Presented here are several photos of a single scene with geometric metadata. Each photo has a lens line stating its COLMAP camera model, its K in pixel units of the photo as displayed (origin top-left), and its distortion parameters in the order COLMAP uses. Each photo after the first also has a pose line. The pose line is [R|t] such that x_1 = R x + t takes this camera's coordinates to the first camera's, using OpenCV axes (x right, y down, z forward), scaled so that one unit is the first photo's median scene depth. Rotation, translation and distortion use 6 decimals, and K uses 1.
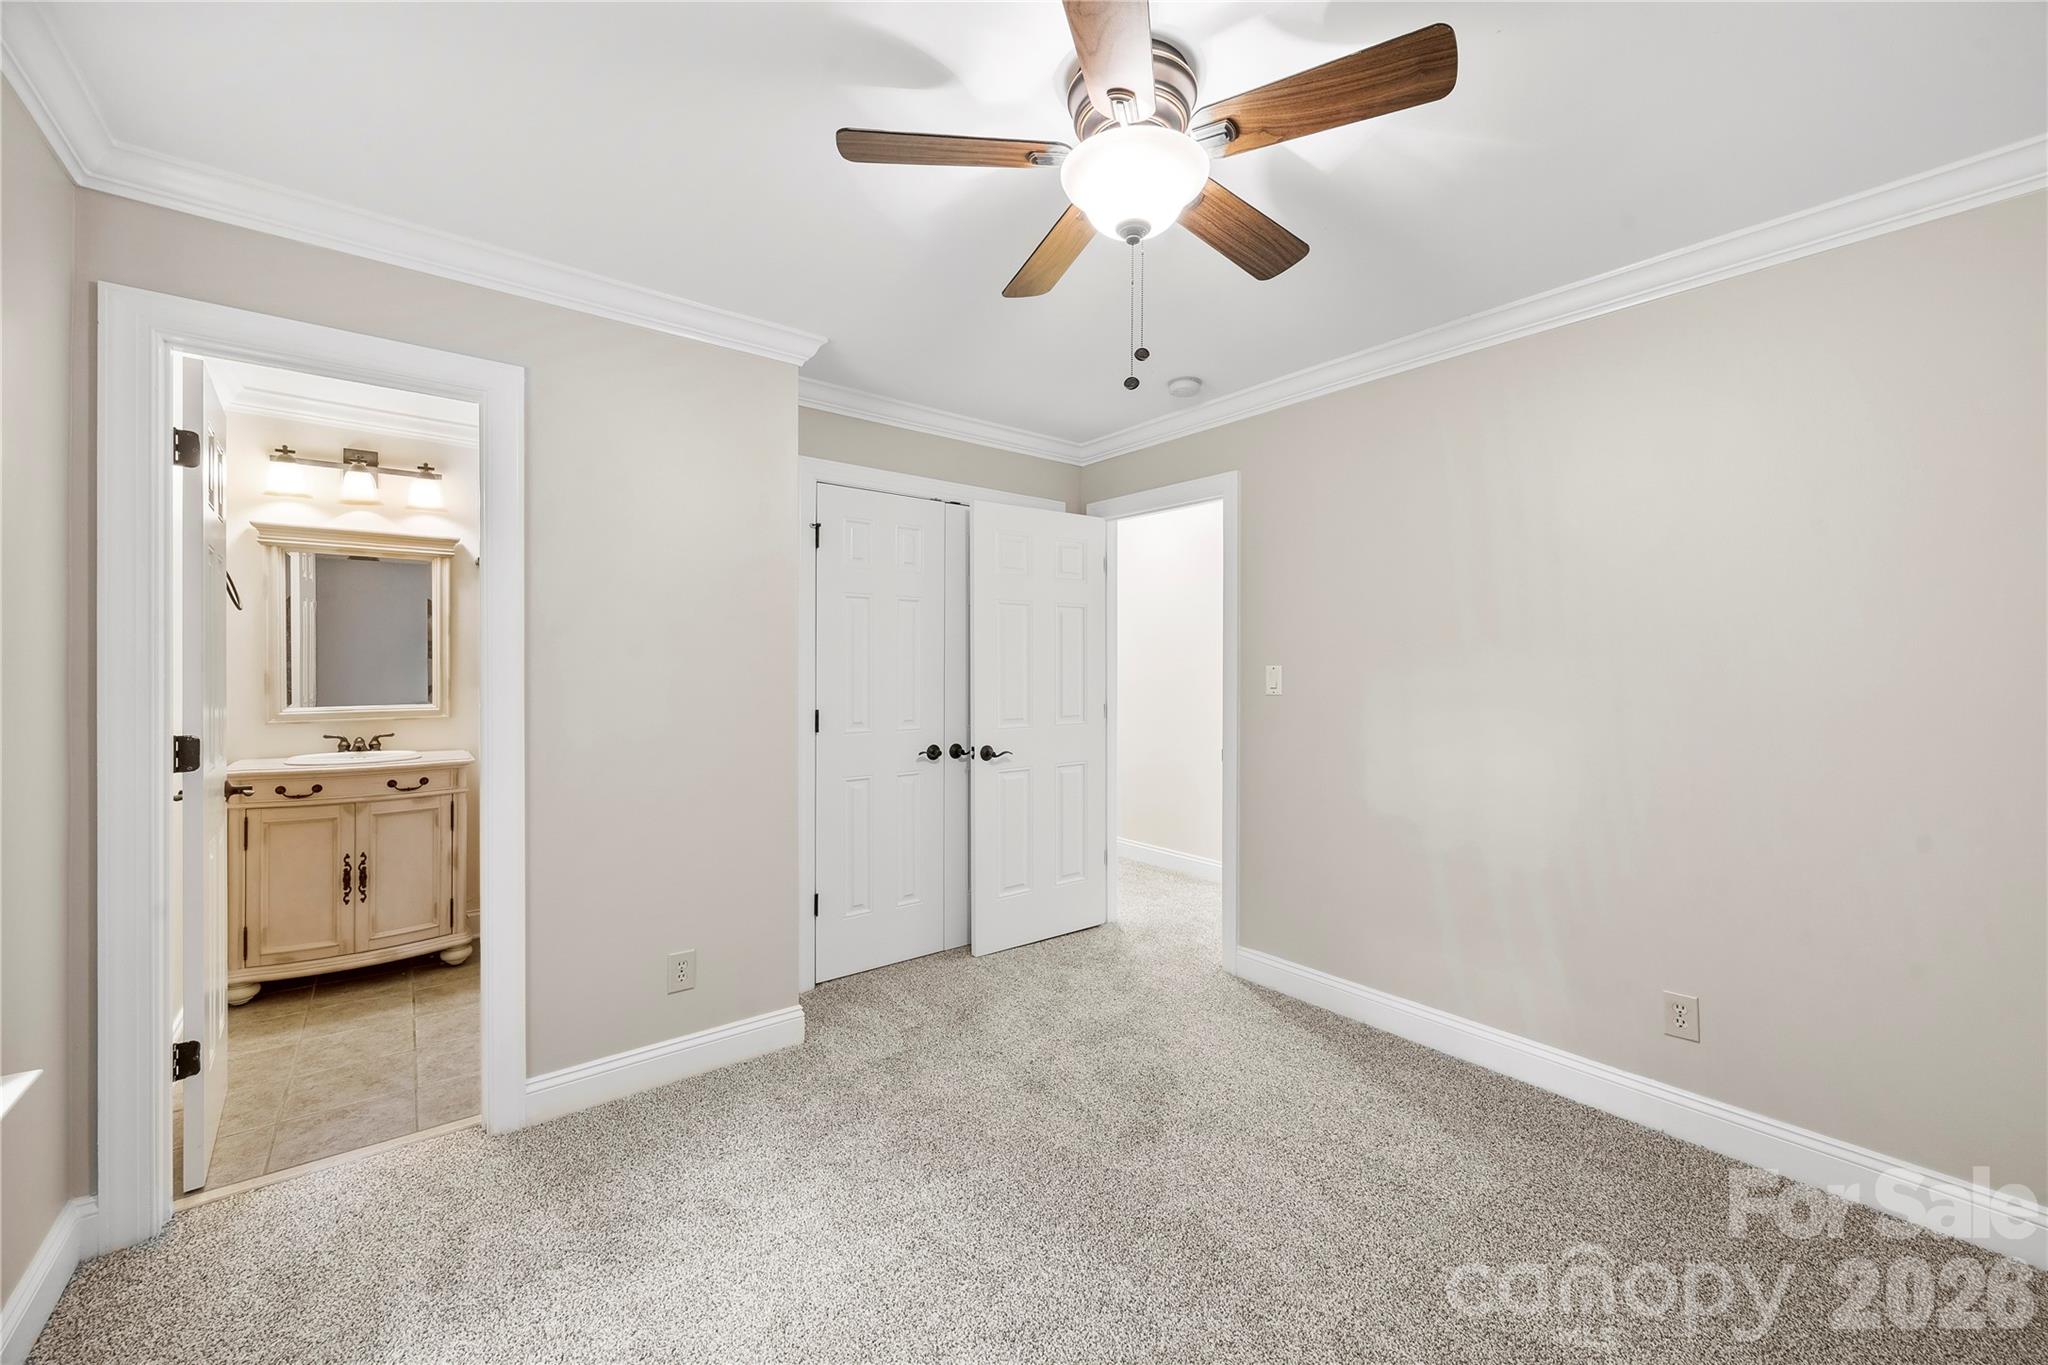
lens RADIAL K [[793.5, 0, 1034.1], [0, 793.5, 677.6], [0, 0, 1]] dist [-0.002257, 0.000930]
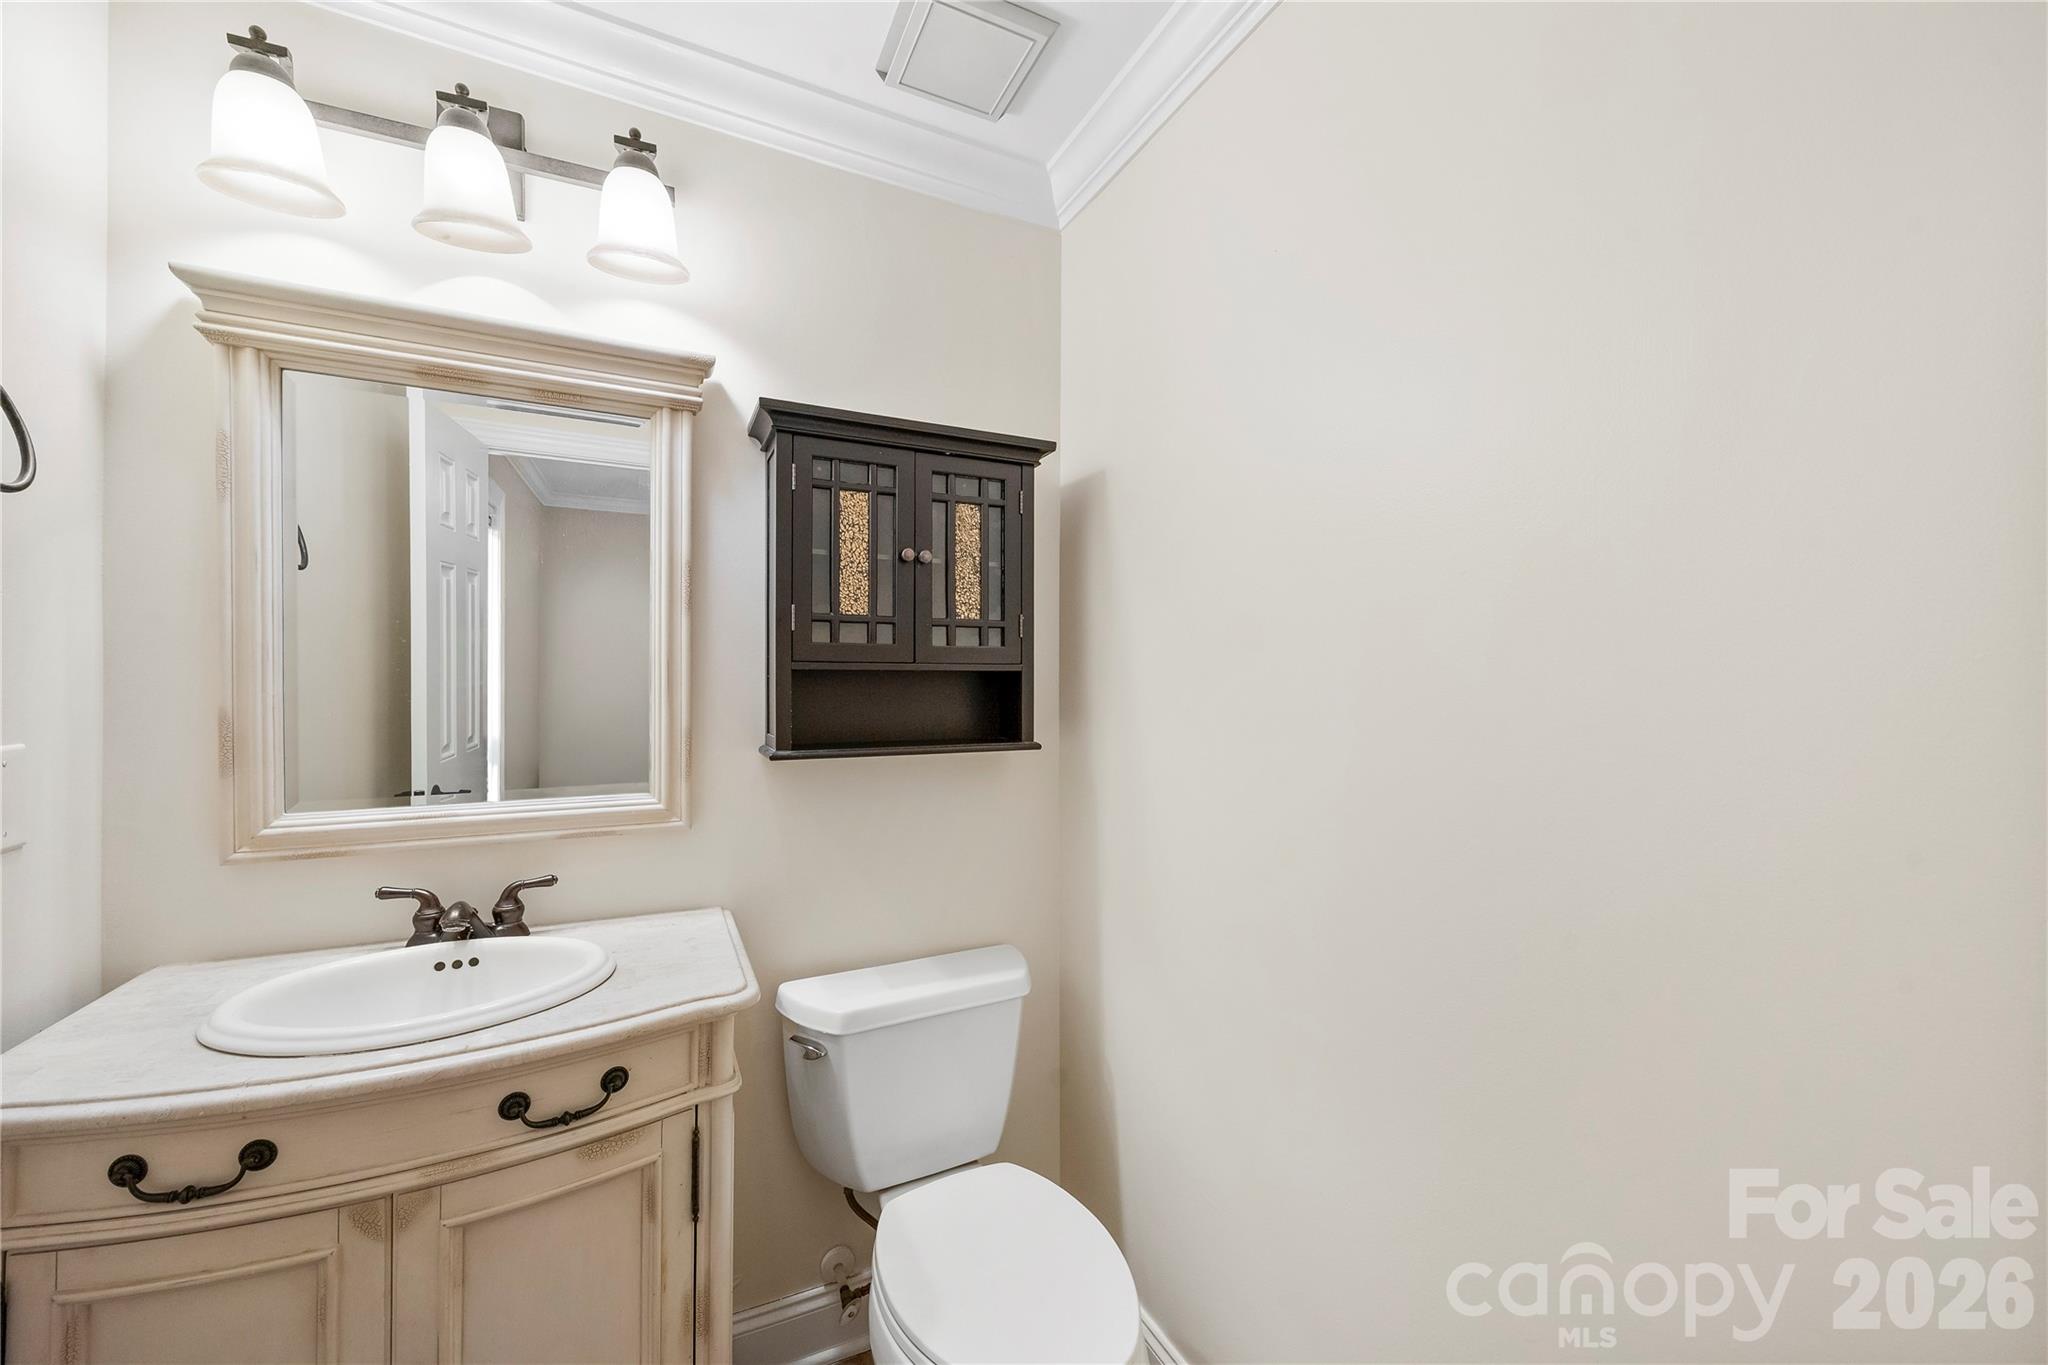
lens RADIAL K [[793.5, 0, 1025.1], [0, 793.5, 686.1], [0, 0, 1]] dist [-0.002257, 0.000930]
pose [[0.974000, 0.003733, -0.226515, -0.544838], [-0.005478, 0.999960, -0.007075, -0.018058], [0.226480, 0.008132, 0.973982, 0.734029]]
